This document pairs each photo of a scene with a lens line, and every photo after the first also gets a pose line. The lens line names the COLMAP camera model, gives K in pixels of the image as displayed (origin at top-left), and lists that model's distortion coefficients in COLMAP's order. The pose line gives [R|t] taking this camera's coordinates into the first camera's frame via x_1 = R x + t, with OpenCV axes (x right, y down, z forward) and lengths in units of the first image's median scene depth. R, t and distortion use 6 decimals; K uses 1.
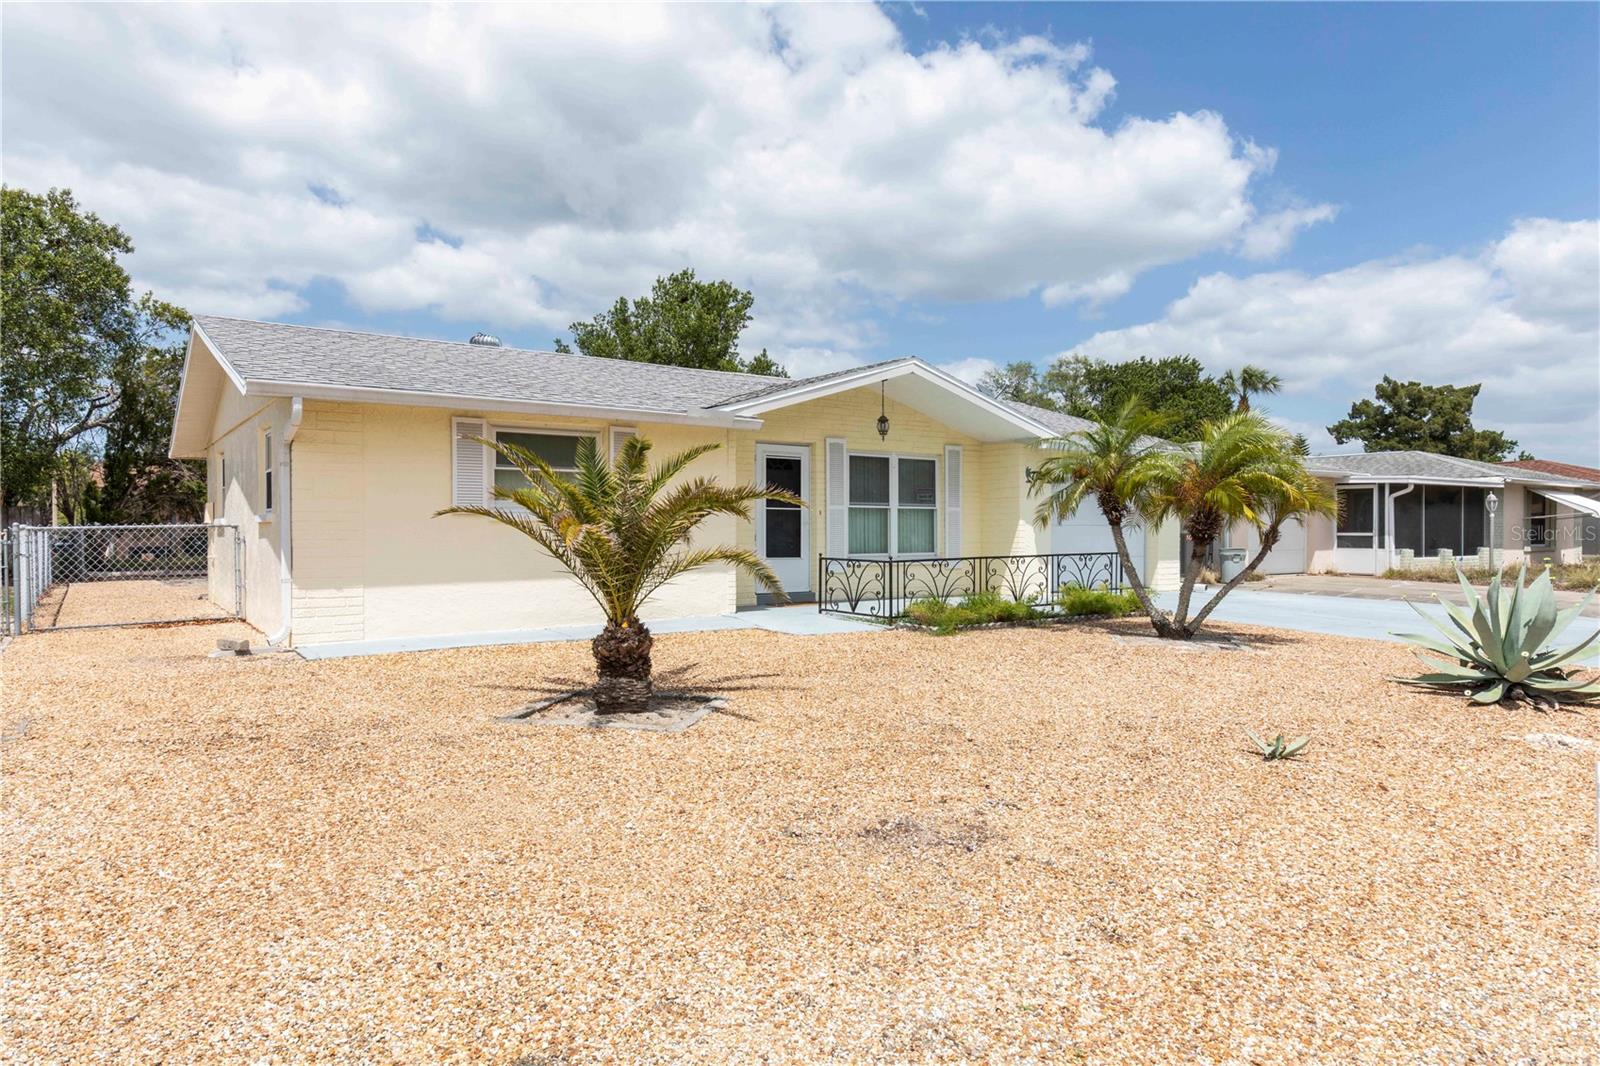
lens RADIAL K [[1012.0, 0, 798.8], [0, 1012.0, 533.0], [0, 0, 1]] dist [0.001850, 0.000624]
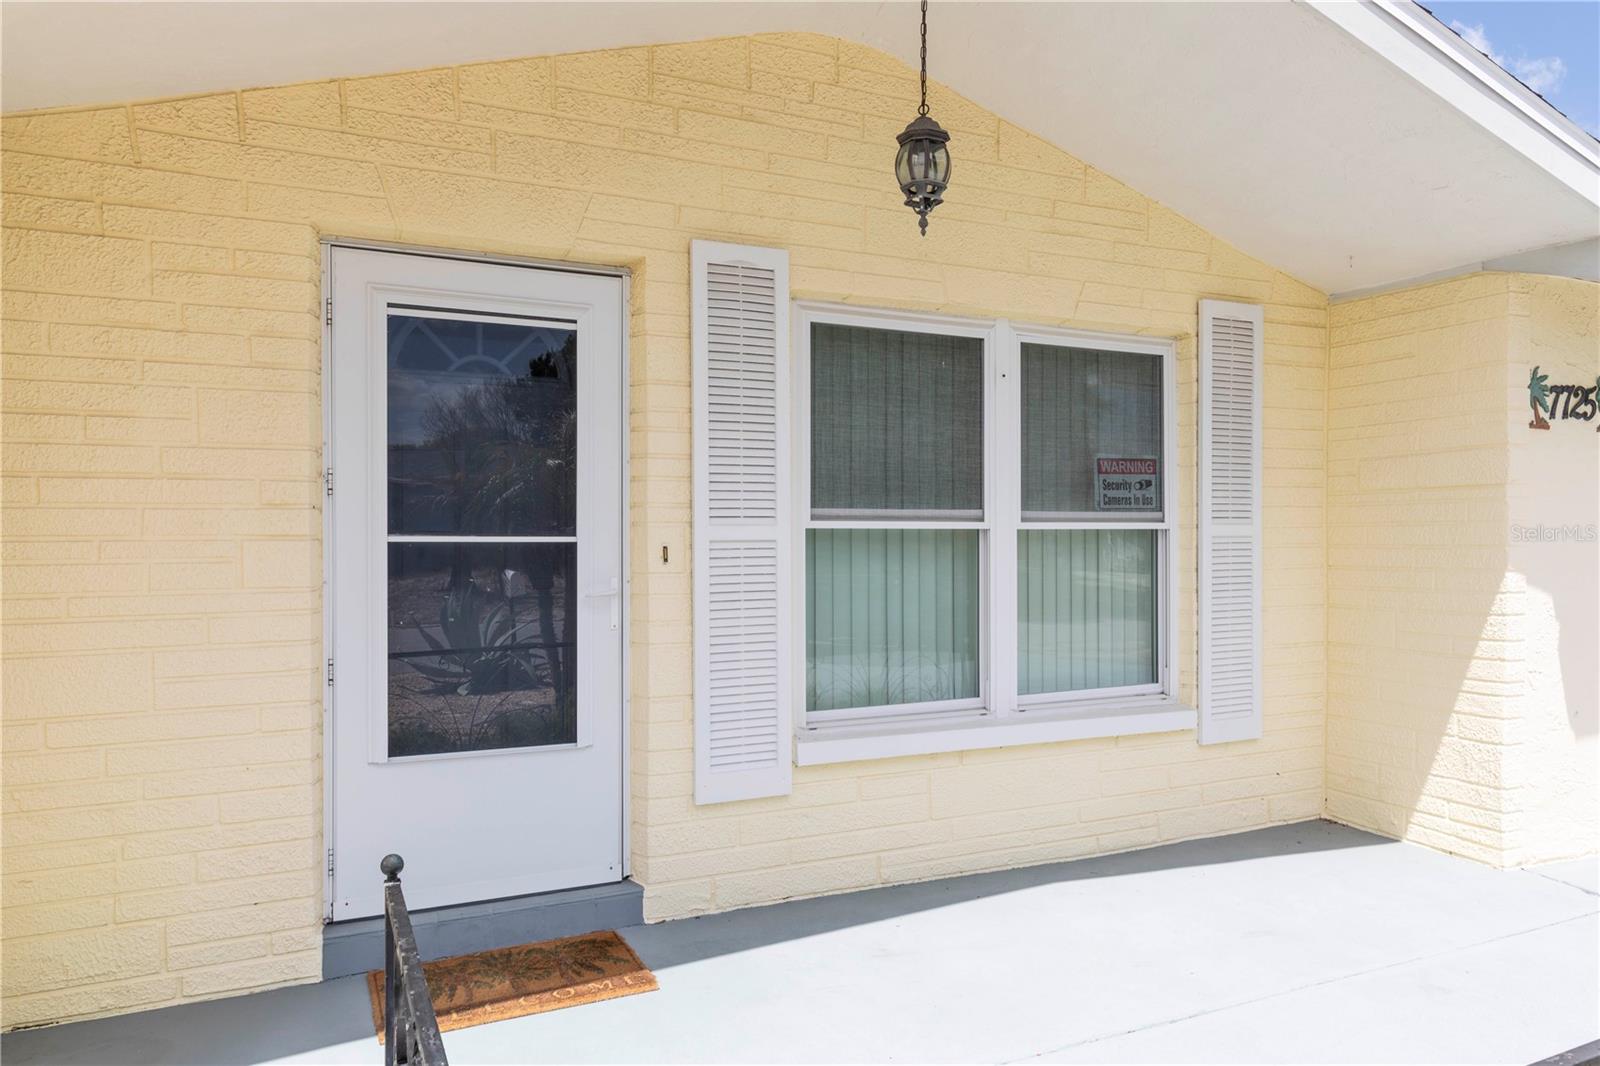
lens RADIAL K [[1095.8, 0, 799.7], [0, 1095.8, 533.3], [0, 0, 1]] dist [0.005028, 0.002200]
pose [[0.983895, 0.000519, -0.178746, 0.096557], [-0.000198, 0.999998, 0.001816, -0.024663], [0.178747, -0.001751, 0.983894, 0.732991]]
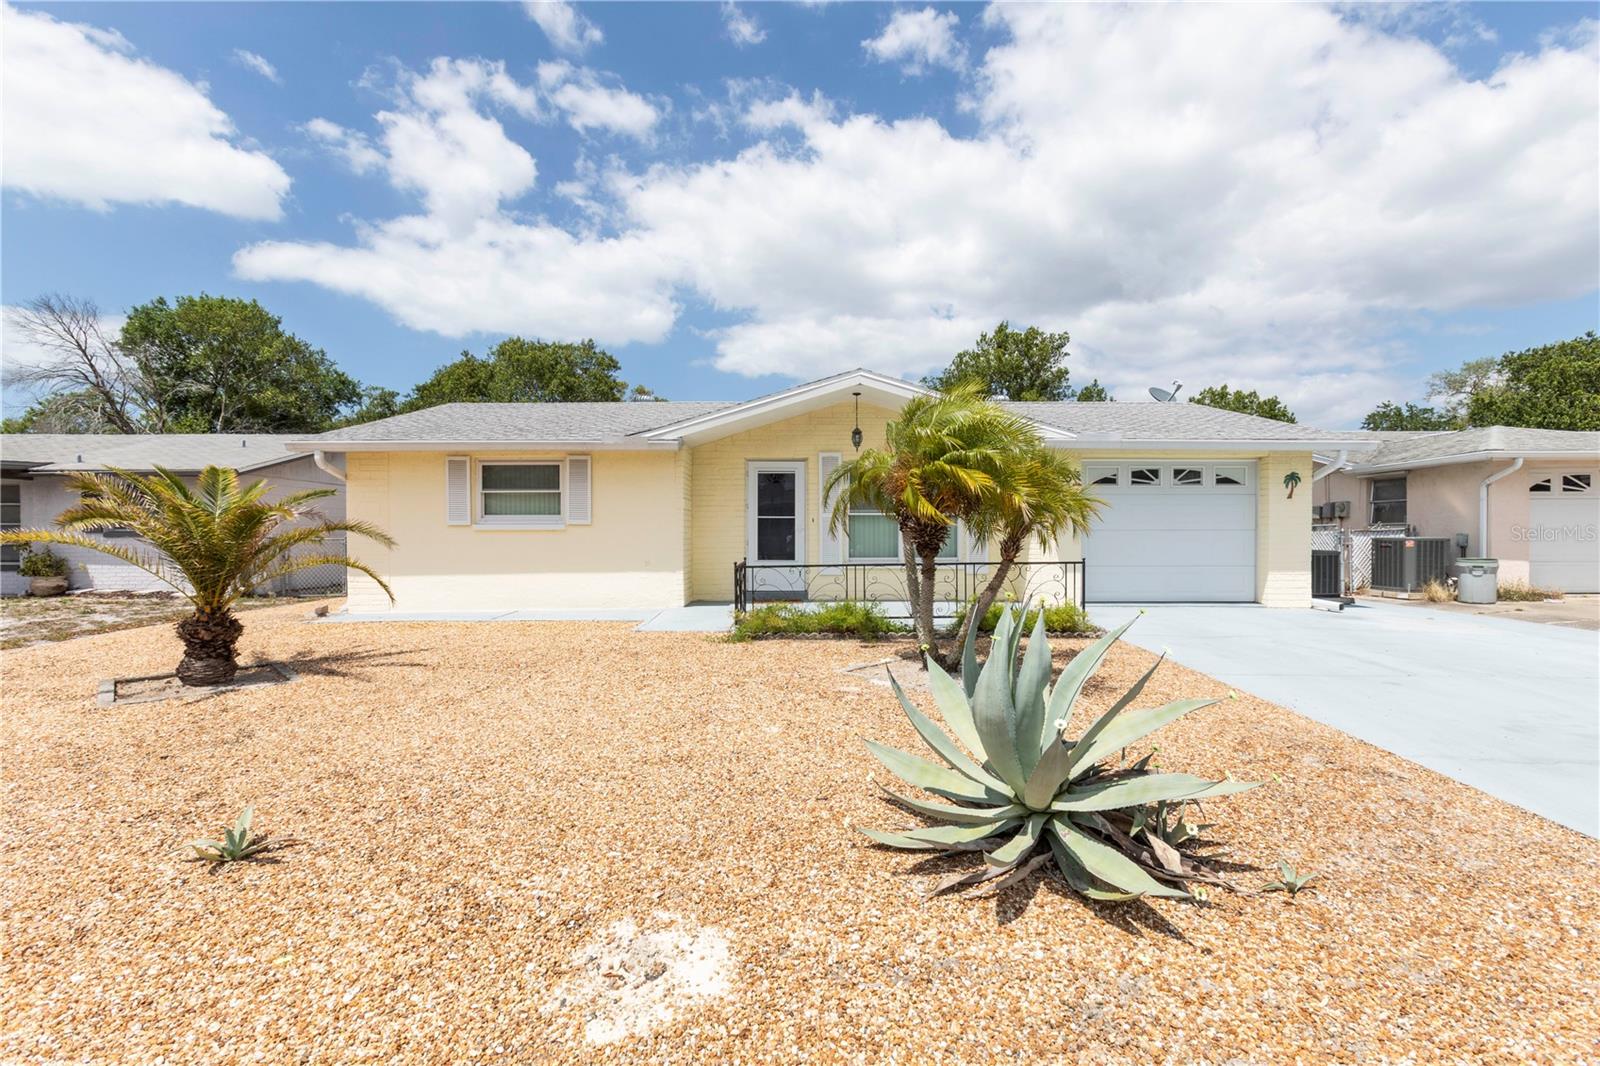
lens RADIAL K [[710.8, 0, 802.4], [0, 710.8, 531.6], [0, 0, 1]] dist [-0.010639, 0.003219]
pose [[0.813864, -0.002309, -0.581051, 0.454222], [0.000964, 0.999996, -0.002623, -0.005430], [0.581055, 0.001575, 0.813863, 0.349048]]
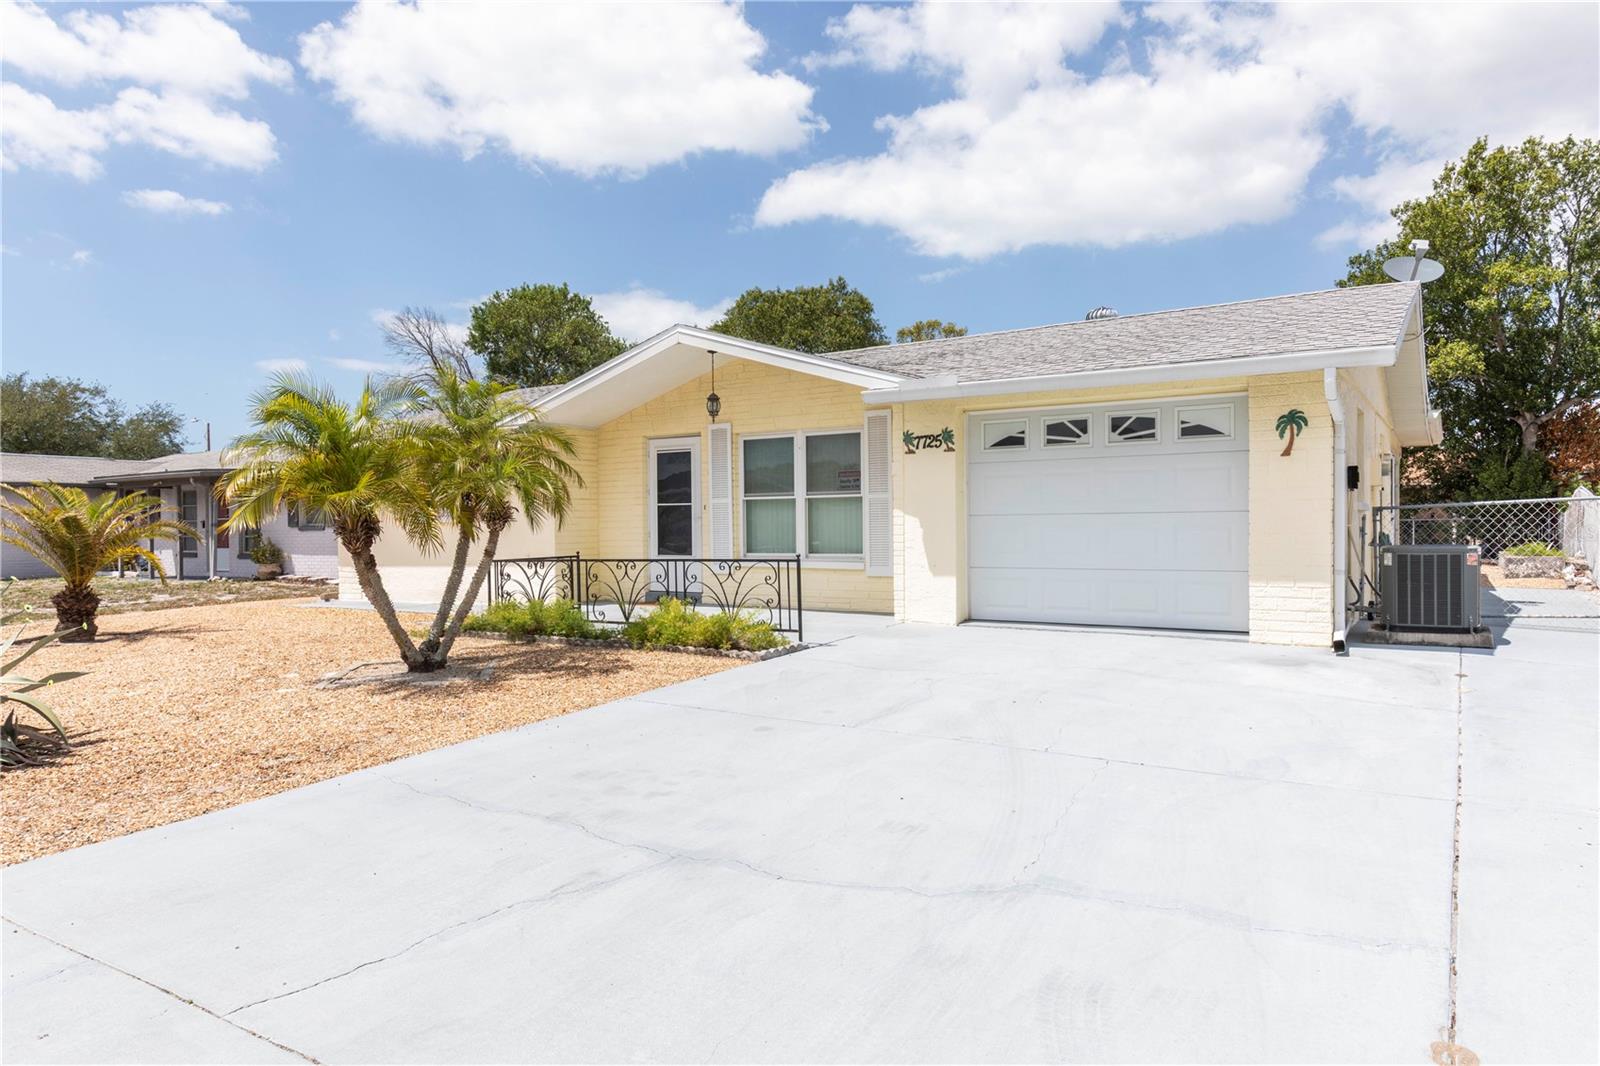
lens RADIAL K [[1012.0, 0, 797.2], [0, 1012.0, 539.1], [0, 0, 1]] dist [0.001850, 0.000624]
pose [[0.351847, 0.009965, -0.936004, 0.888092], [0.010630, 0.999836, 0.014641, -0.003643], [0.935997, -0.015101, 0.351684, 0.737200]]
